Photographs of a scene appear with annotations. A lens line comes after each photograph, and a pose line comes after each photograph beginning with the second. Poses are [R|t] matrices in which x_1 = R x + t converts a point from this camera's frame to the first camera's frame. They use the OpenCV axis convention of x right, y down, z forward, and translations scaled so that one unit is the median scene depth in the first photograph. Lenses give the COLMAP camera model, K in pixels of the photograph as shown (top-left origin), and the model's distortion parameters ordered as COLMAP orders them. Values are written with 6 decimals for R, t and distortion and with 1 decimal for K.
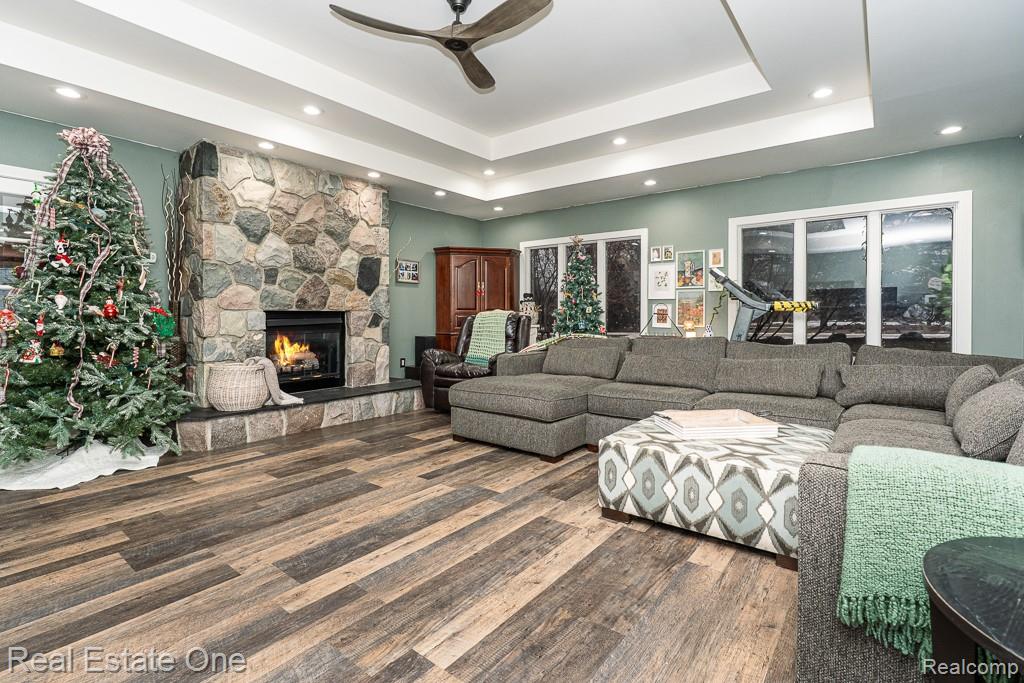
lens RADIAL K [[464.2, 0, 518.8], [0, 464.2, 315.5], [0, 0, 1]] dist [-0.007491, 0.001181]
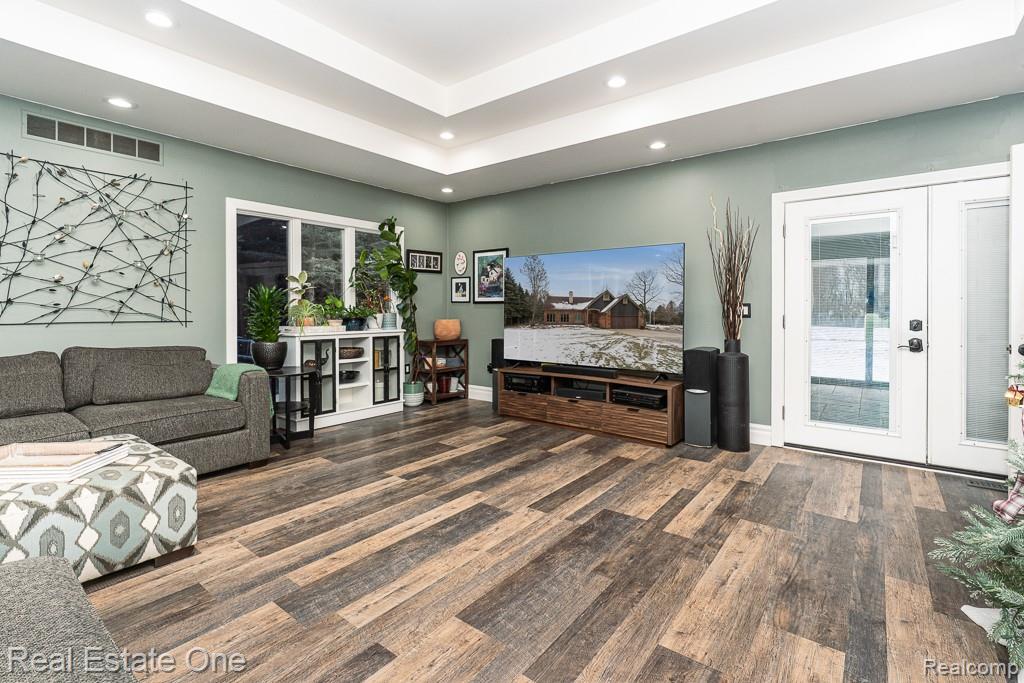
lens RADIAL K [[464.2, 0, 520.0], [0, 464.2, 312.1], [0, 0, 1]] dist [-0.007491, 0.001181]
pose [[-0.999936, -0.005350, -0.009972, -0.488390], [-0.005421, 0.999960, 0.007075, -0.046666], [0.009934, 0.007129, -0.999925, 2.118313]]
